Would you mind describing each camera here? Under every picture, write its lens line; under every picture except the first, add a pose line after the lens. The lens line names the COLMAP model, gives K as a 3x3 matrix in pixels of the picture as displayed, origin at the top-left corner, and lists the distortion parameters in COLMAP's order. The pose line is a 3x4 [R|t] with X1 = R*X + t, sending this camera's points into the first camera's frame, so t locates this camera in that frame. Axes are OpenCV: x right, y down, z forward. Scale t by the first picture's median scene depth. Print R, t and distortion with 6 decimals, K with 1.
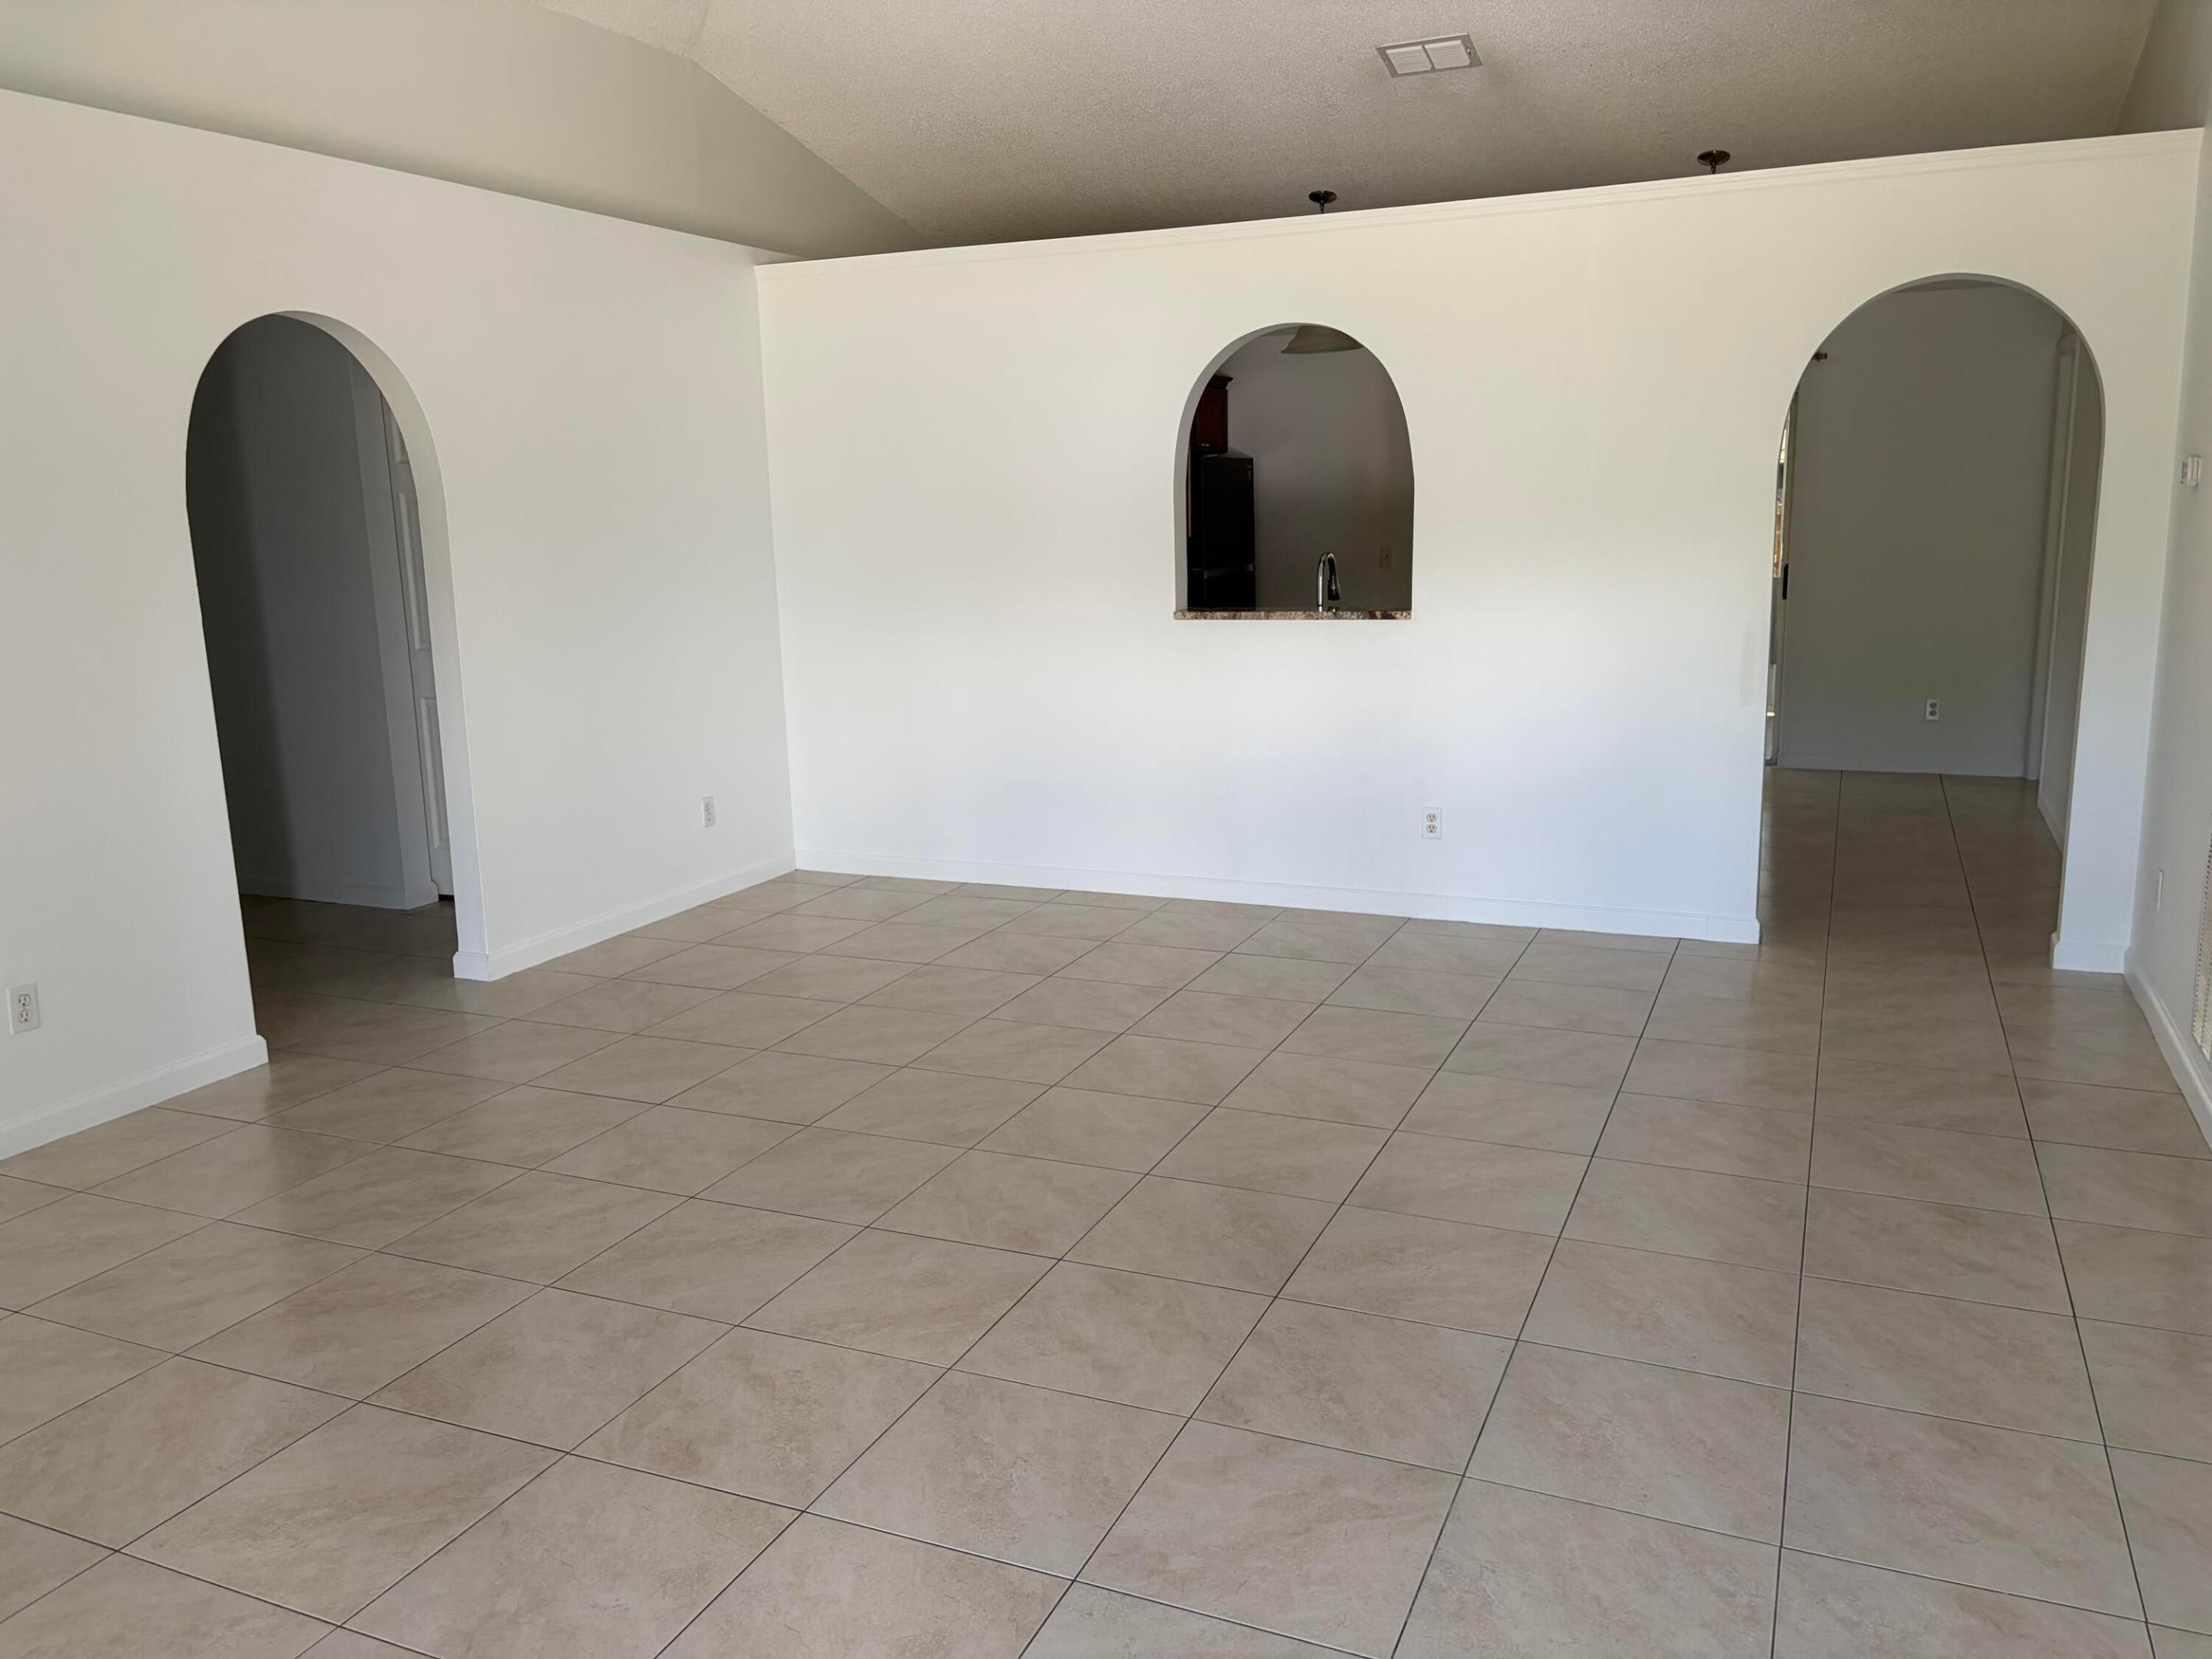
lens RADIAL K [[1670.6, 0, 1142.9], [0, 1670.6, 824.7], [0, 0, 1]] dist [0.052179, -0.054425]
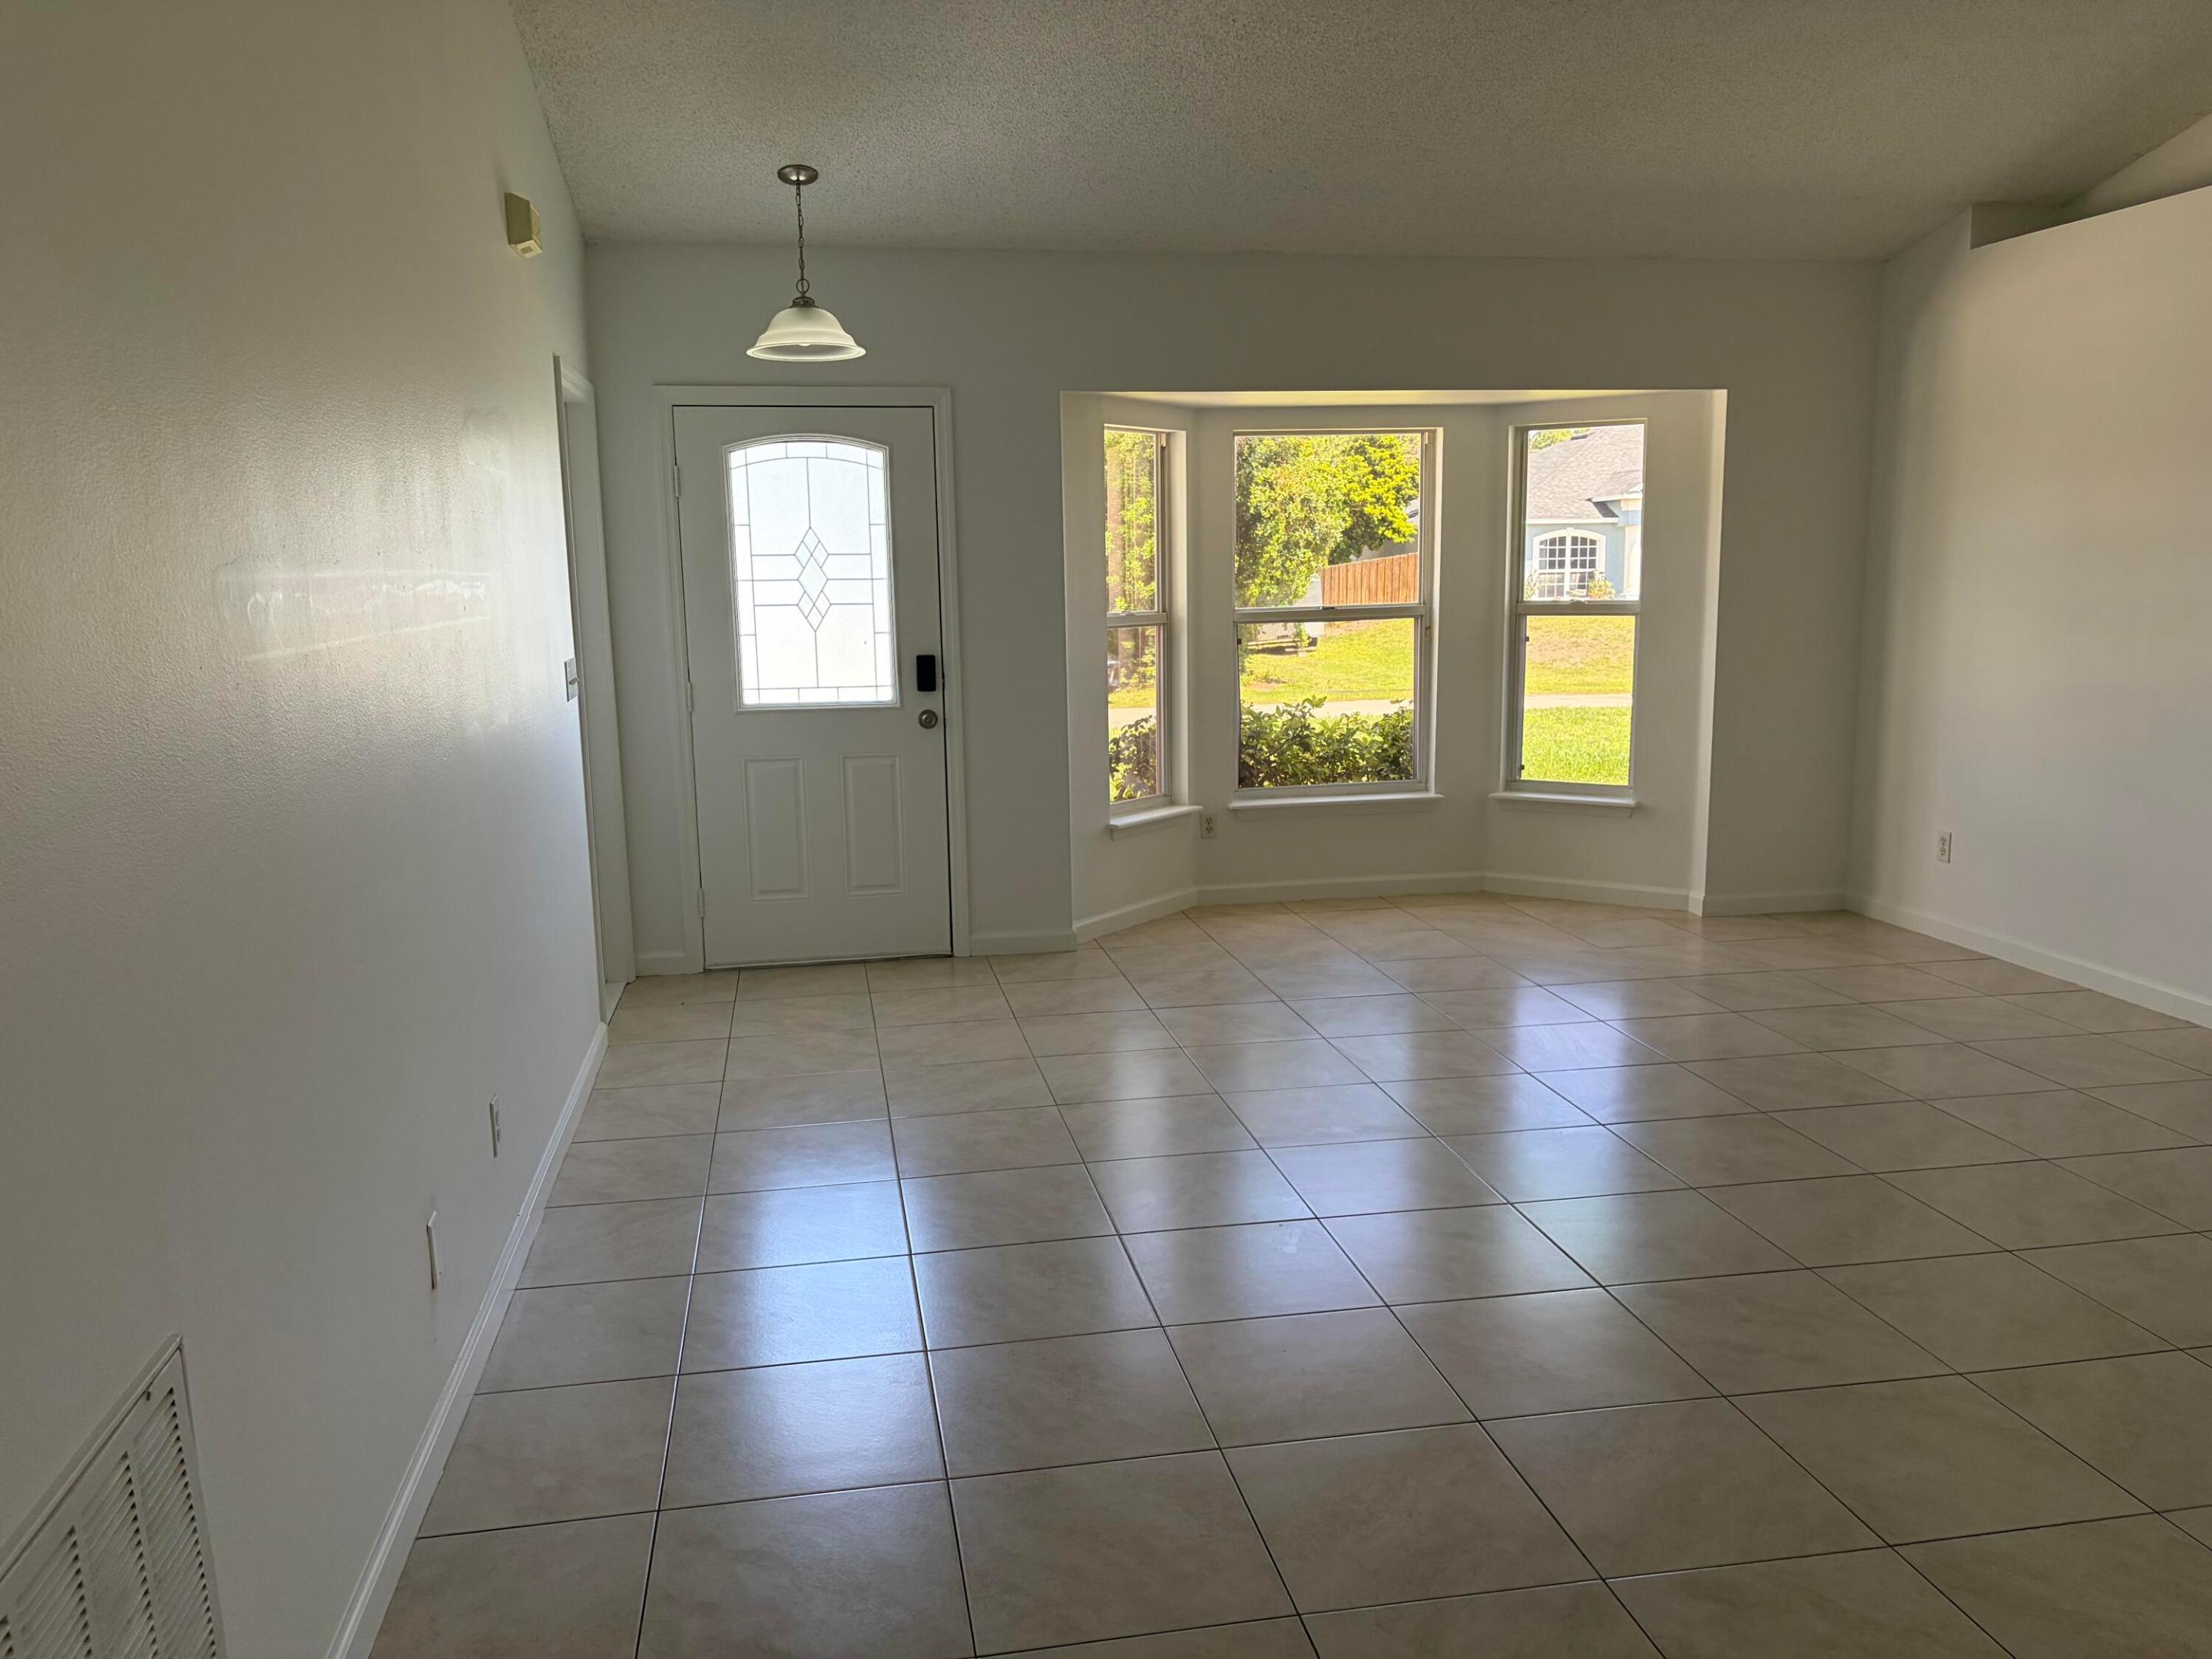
lens RADIAL K [[1712.5, 0, 1106.0], [0, 1712.5, 829.5], [0, 0, 1]] dist [0.132618, -0.178599]
pose [[-0.832397, 0.126007, -0.539664, 0.484644], [-0.071899, 0.941022, 0.330619, -0.215630], [0.549496, 0.314007, -0.774244, 1.036066]]
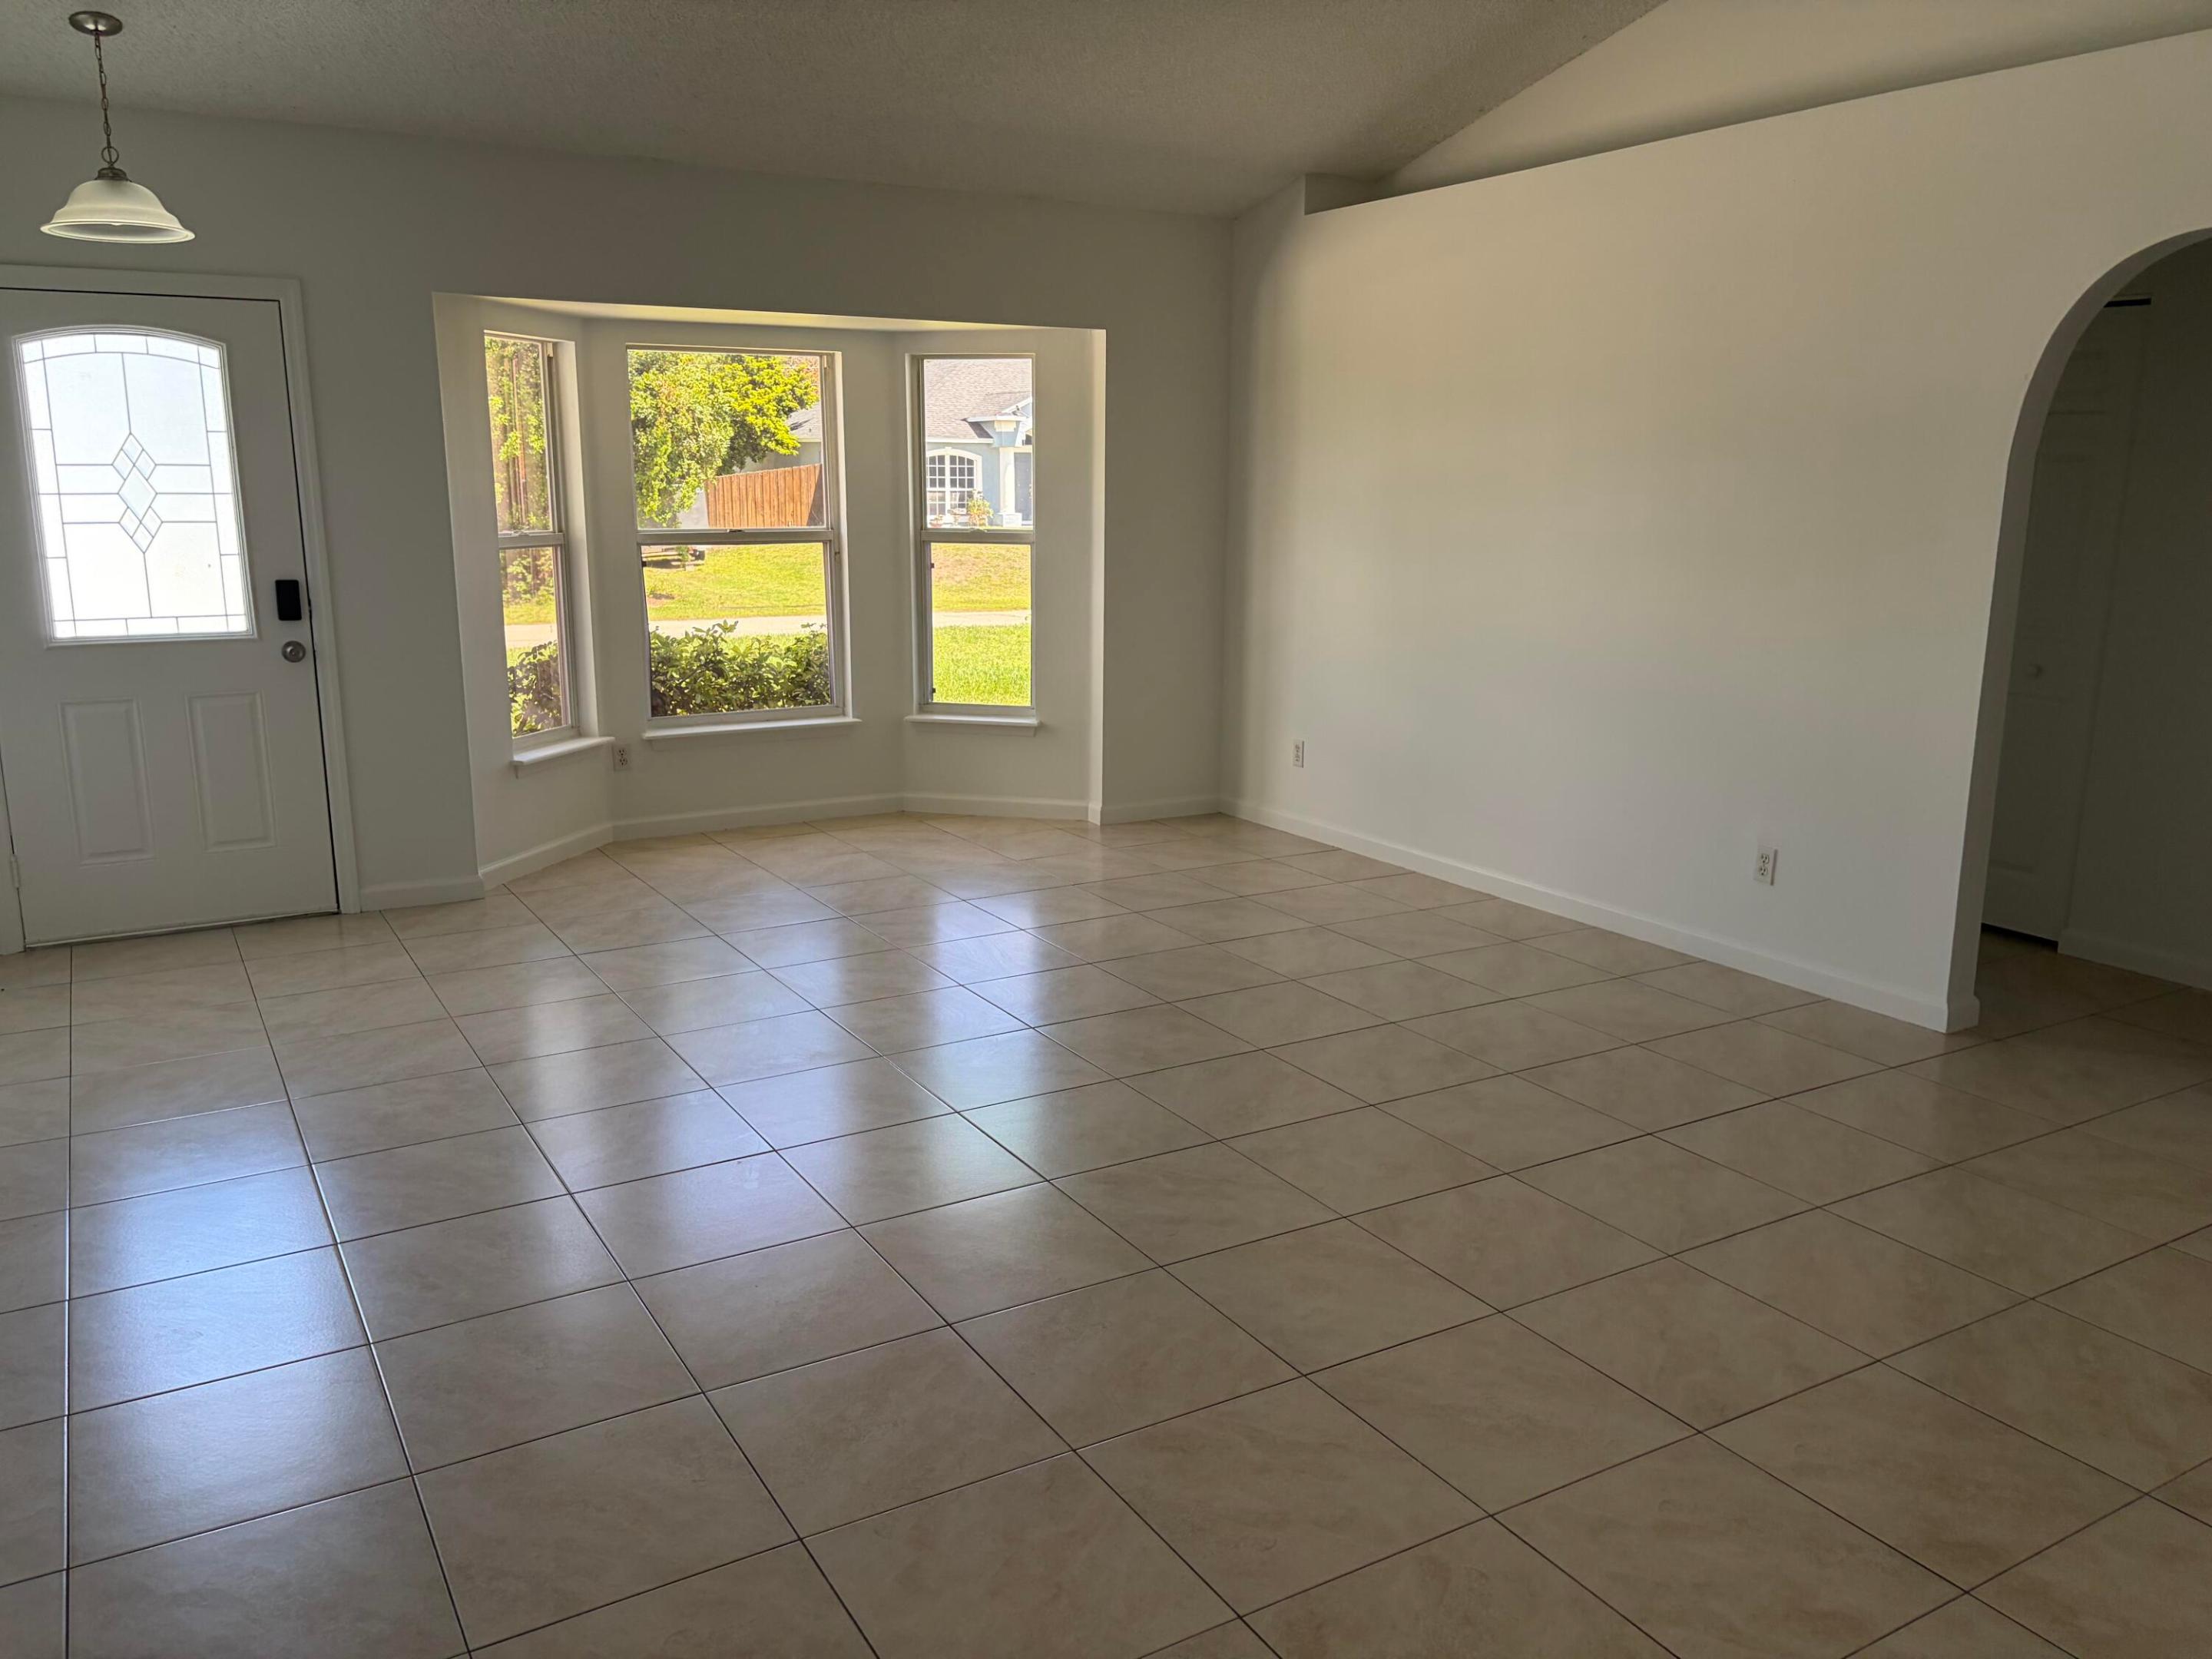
lens RADIAL K [[1712.5, 0, 1106.0], [0, 1712.5, 829.5], [0, 0, 1]] dist [0.132618, -0.178599]
pose [[-0.595121, 0.189146, -0.781060, 0.503605], [-0.147134, 0.929835, 0.337282, -0.222963], [0.790052, 0.315644, -0.525534, 1.026214]]
